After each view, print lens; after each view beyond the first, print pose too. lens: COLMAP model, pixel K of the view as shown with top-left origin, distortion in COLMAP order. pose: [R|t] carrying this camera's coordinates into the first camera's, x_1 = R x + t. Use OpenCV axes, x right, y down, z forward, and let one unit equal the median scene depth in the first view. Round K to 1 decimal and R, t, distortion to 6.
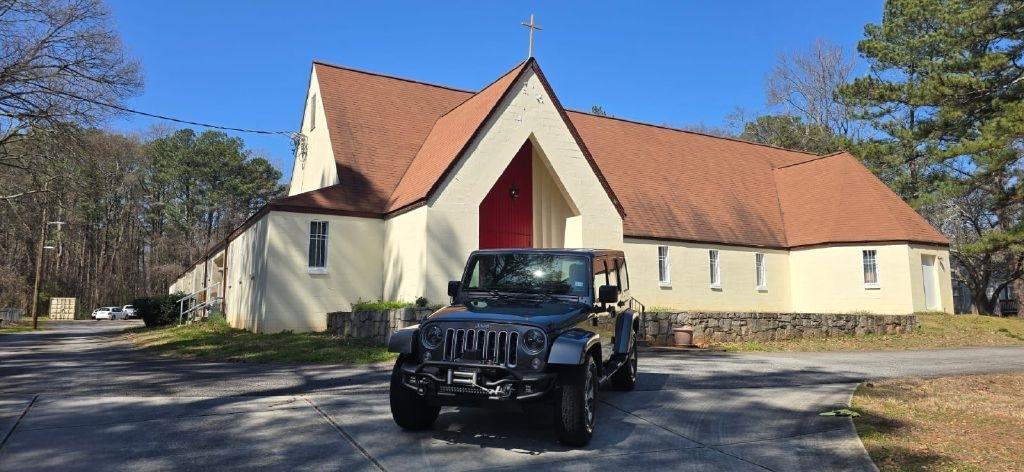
lens RADIAL K [[681.3, 0, 526.3], [0, 681.3, 232.8], [0, 0, 1]] dist [0.077095, -0.082458]
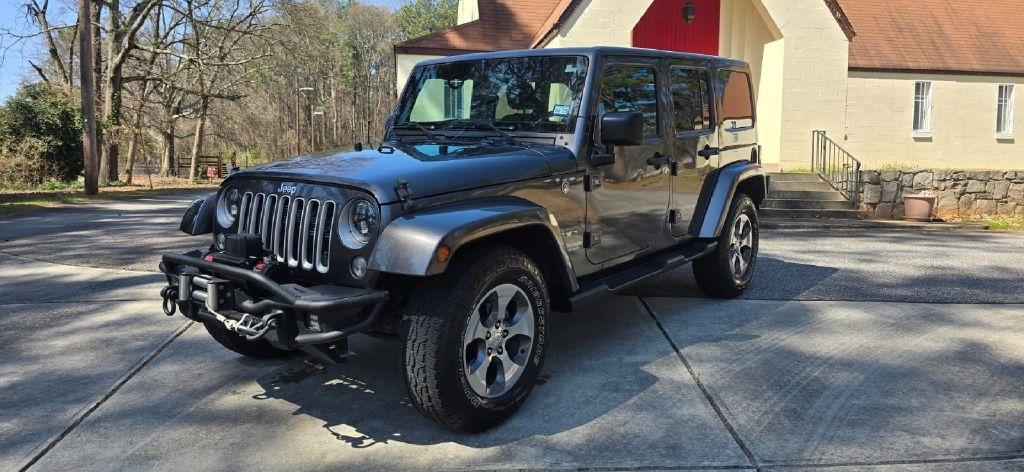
lens RADIAL K [[681.3, 0, 526.3], [0, 681.3, 232.8], [0, 0, 1]] dist [0.077095, -0.082458]
pose [[0.935931, 0.035399, -0.350399, 0.102034], [0.035517, 0.980376, 0.193911, 0.028767], [0.350387, -0.193932, 0.916307, 0.217873]]
